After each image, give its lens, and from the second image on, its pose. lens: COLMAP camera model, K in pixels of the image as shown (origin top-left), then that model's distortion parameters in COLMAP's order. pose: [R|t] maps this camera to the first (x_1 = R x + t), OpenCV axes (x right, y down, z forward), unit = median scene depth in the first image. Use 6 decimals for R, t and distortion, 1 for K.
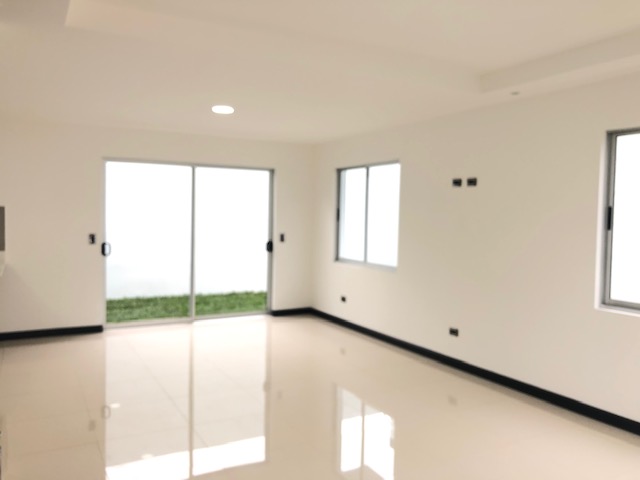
lens RADIAL K [[525.6, 0, 320.0], [0, 525.6, 240.0], [0, 0, 1]] dist [0.048632, -0.000591]
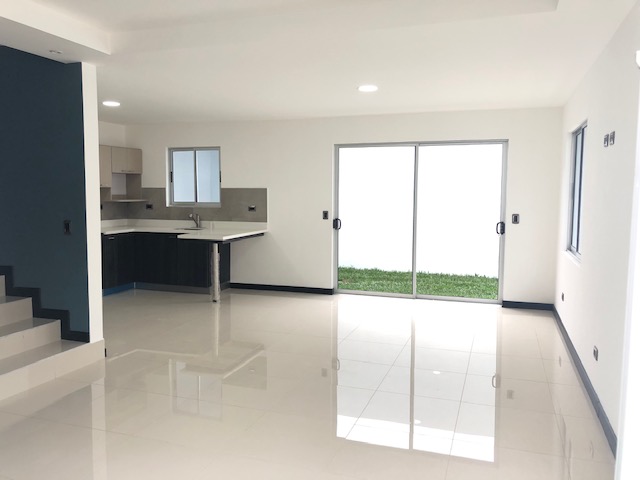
lens RADIAL K [[525.6, 0, 320.0], [0, 525.6, 240.0], [0, 0, 1]] dist [0.048632, -0.000591]
pose [[0.672871, 0.055360, -0.737685, 0.384826], [-0.027698, 0.998382, 0.049659, -0.004157], [0.739241, -0.012982, 0.673316, 0.179281]]
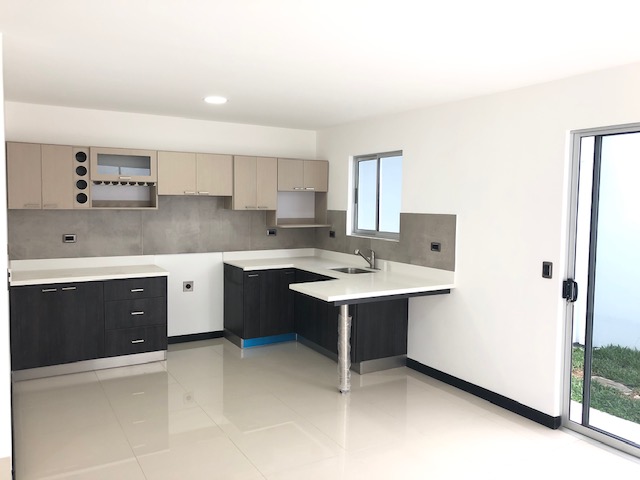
lens RADIAL K [[525.6, 0, 320.0], [0, 525.6, 240.0], [0, 0, 1]] dist [0.048632, -0.000591]
pose [[0.027155, 0.058923, -0.997893, 0.147756], [-0.055347, 0.996819, 0.057354, -0.050497], [0.998098, 0.053673, 0.030329, 0.644932]]
